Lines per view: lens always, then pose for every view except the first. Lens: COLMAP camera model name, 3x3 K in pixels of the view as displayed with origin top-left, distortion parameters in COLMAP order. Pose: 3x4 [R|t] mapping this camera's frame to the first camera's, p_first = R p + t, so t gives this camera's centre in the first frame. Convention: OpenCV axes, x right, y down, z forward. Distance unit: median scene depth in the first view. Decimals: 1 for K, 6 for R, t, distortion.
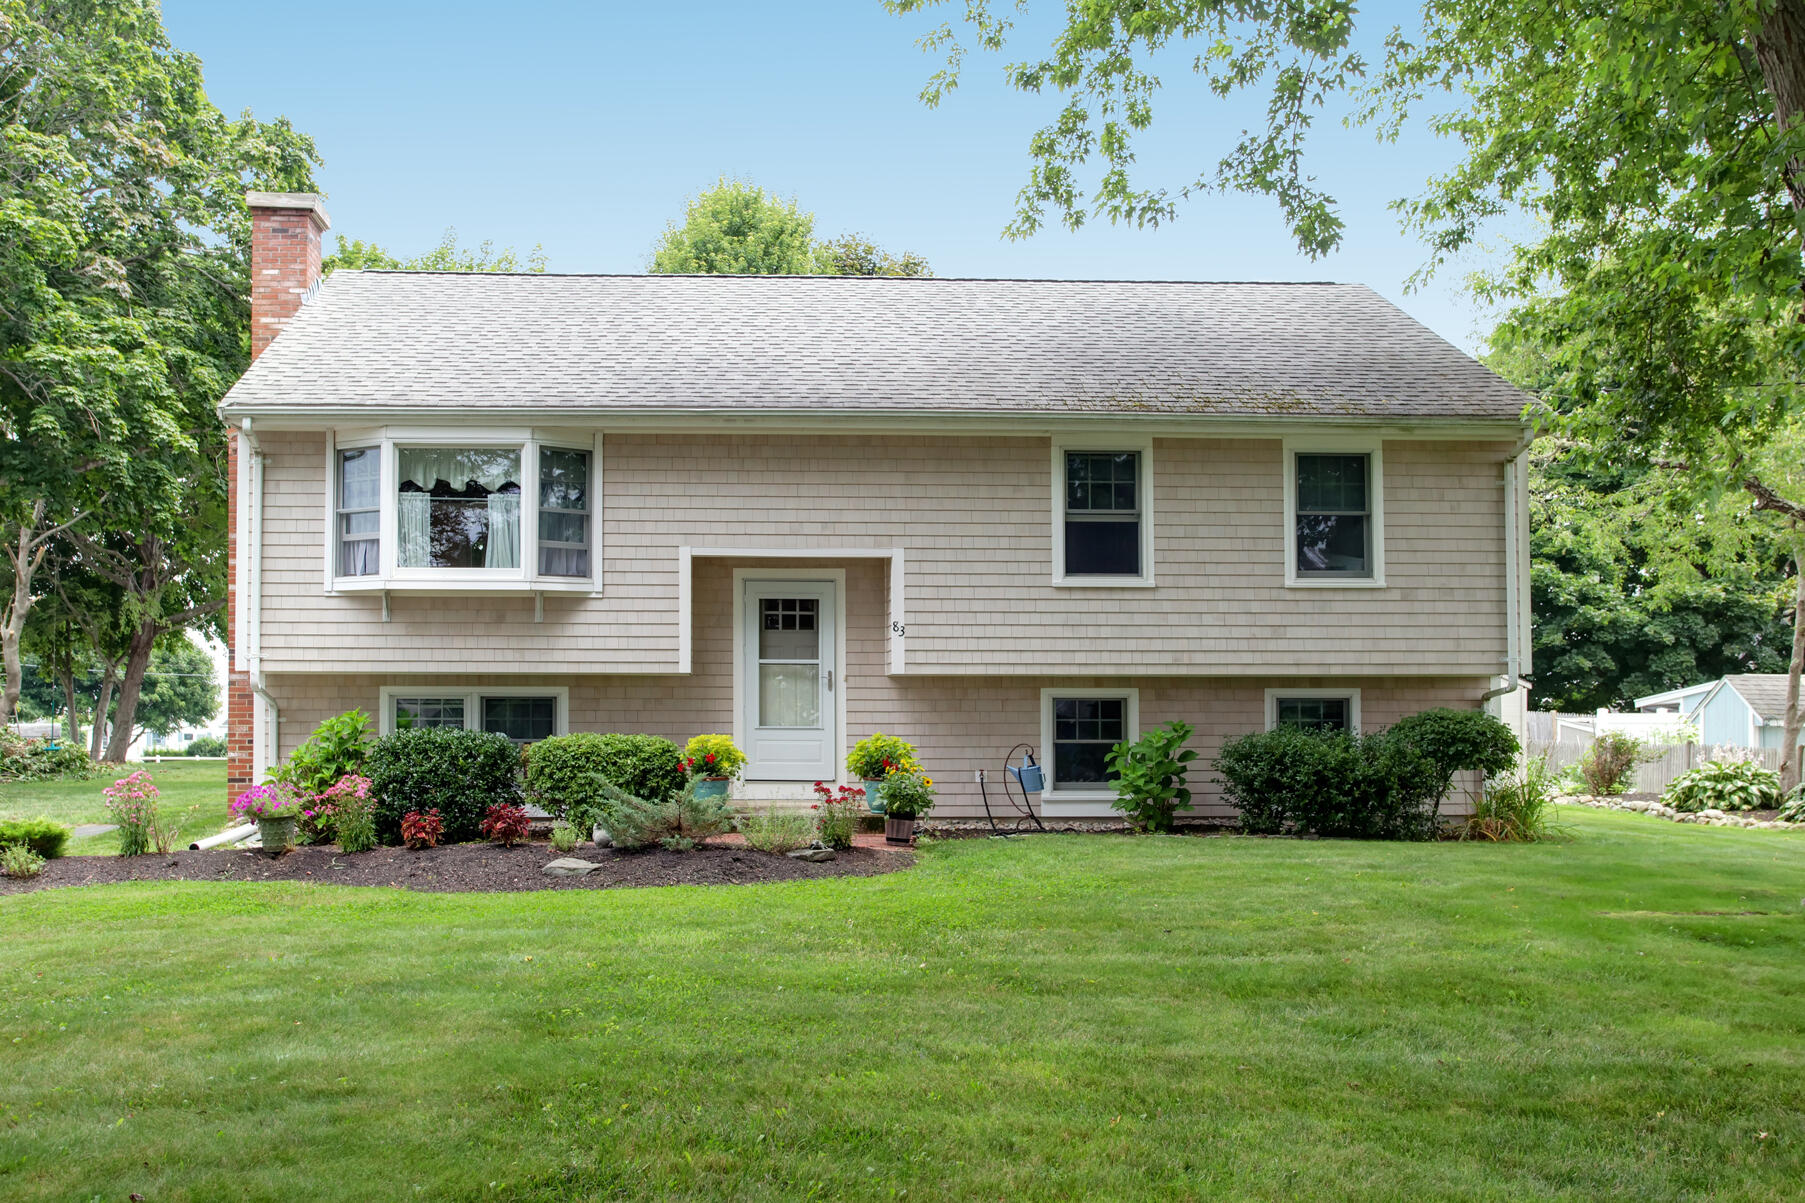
lens RADIAL K [[1519.8, 0, 903.7], [0, 1519.8, 671.1], [0, 0, 1]] dist [-0.009630, -0.003285]
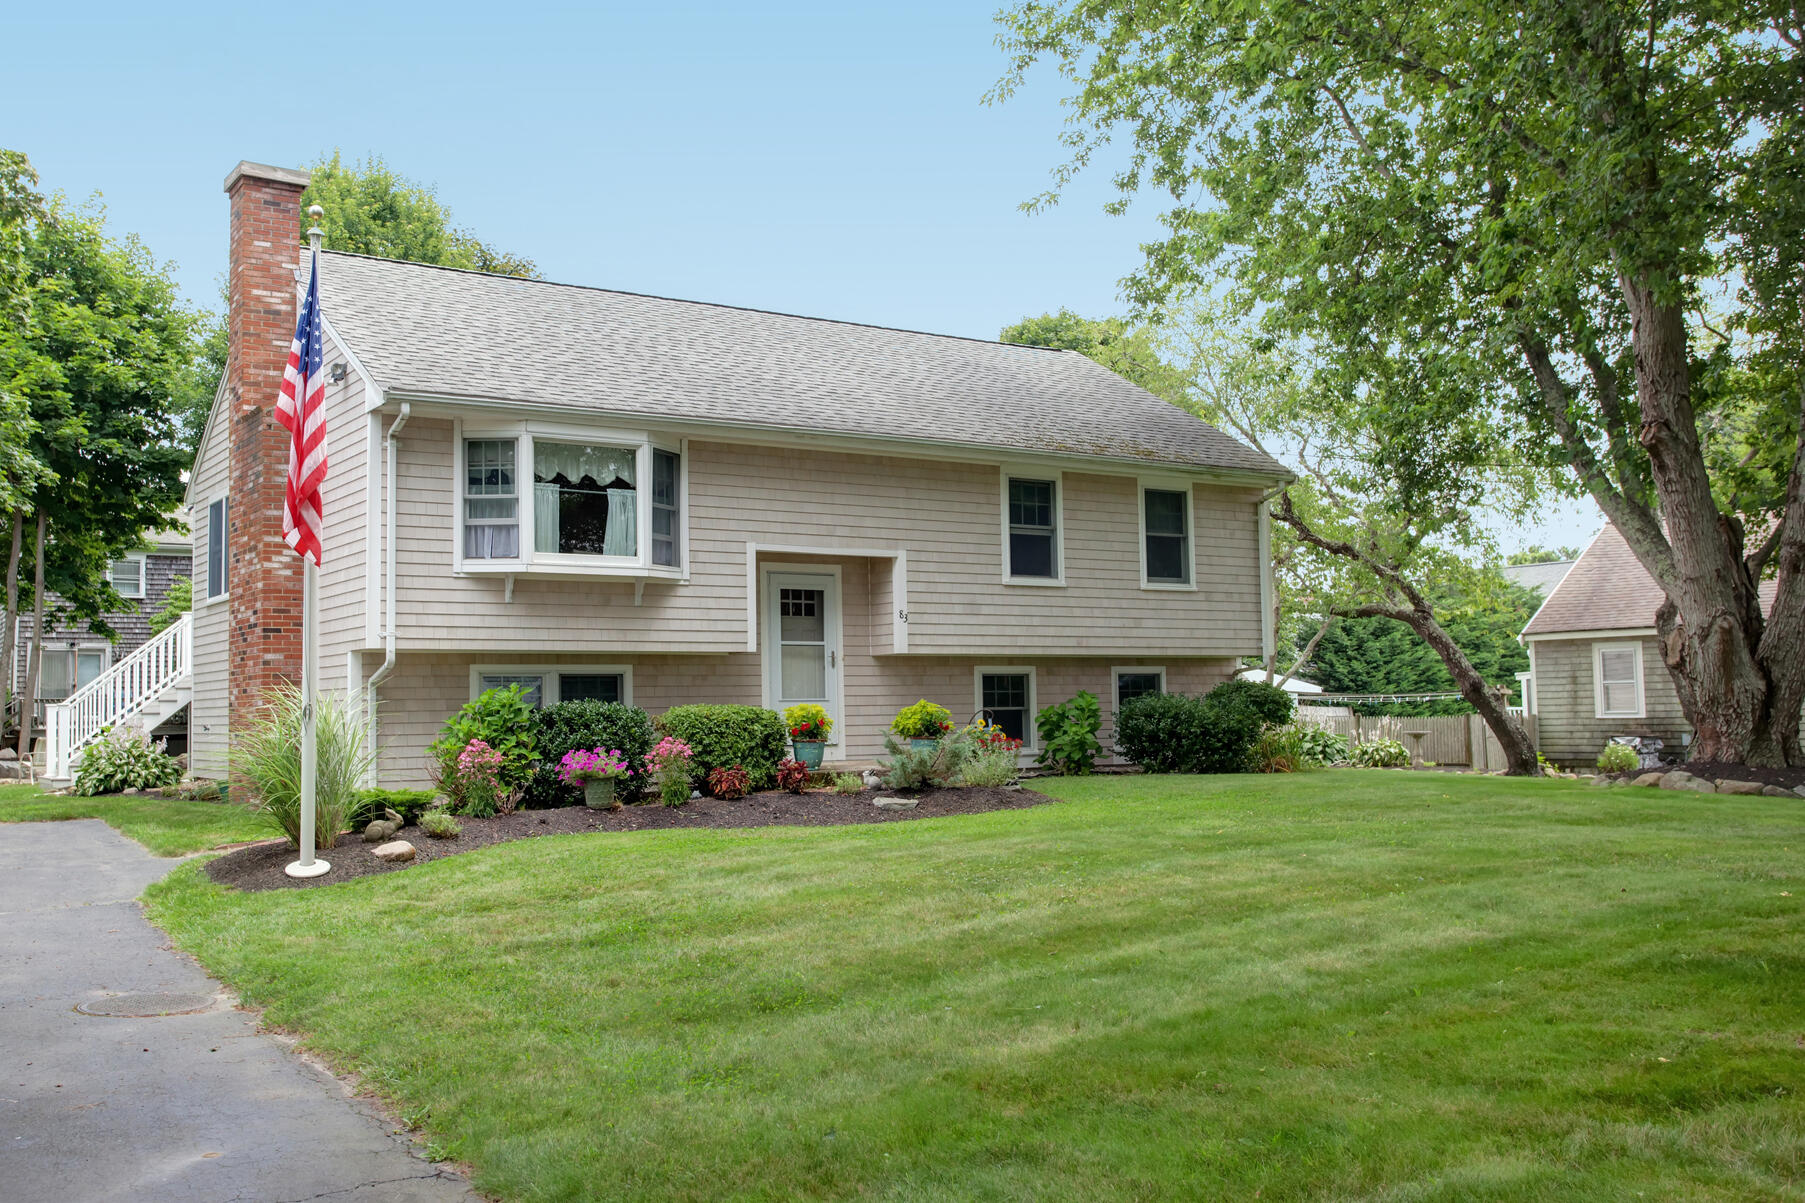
lens RADIAL K [[1560.6, 0, 902.5], [0, 1560.6, 601.5], [0, 0, 1]] dist [0.004495, -0.000578]
pose [[0.868134, 0.018662, 0.495978, -0.615895], [0.003264, 0.999057, -0.043304, 0.014210], [-0.496319, 0.039212, 0.867254, -0.080087]]
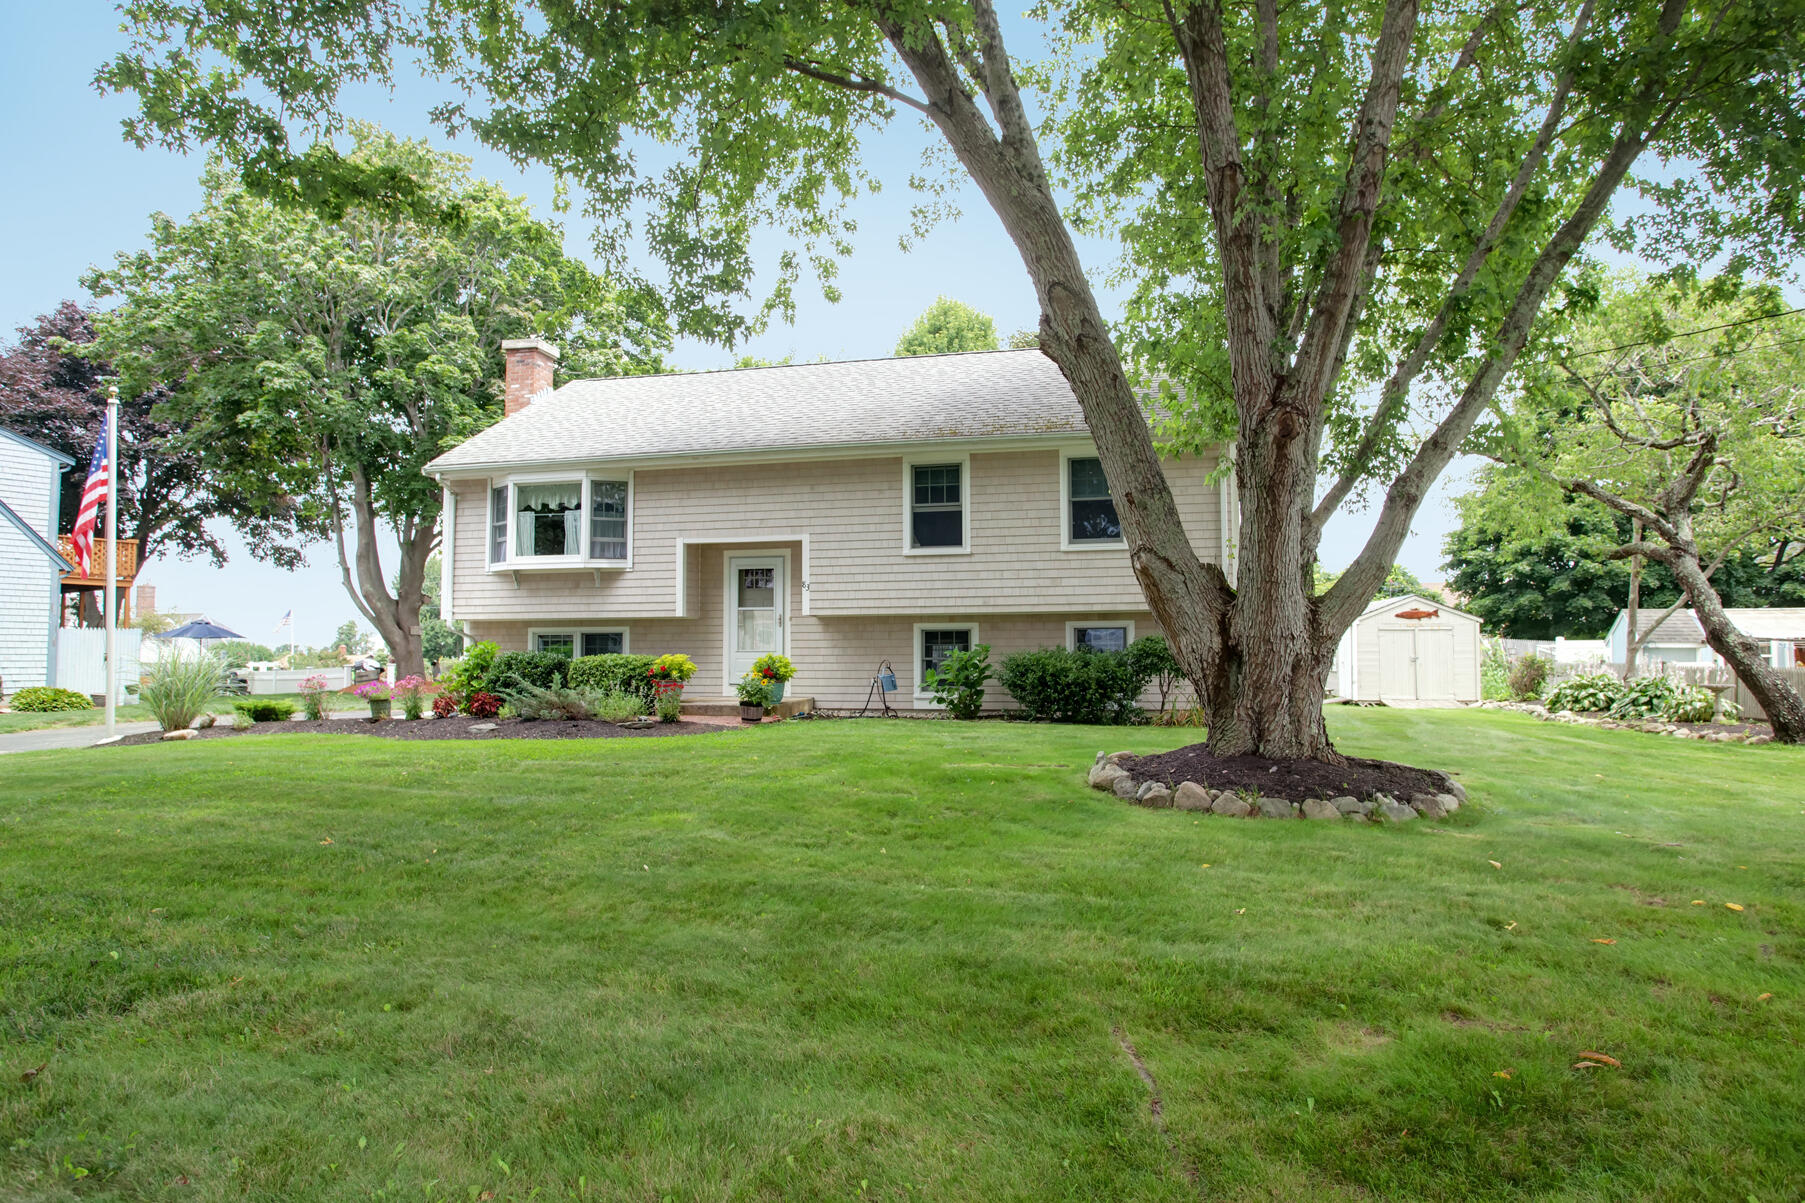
lens RADIAL K [[1062.8, 0, 1064.2], [0, 1062.8, 602.8], [0, 0, 1]] dist [-0.061238, 0.000148]
pose [[0.971499, -0.019986, -0.236199, 0.501628], [0.015127, 0.999635, -0.022368, 0.017292], [0.236560, 0.018158, 0.971447, 0.014702]]
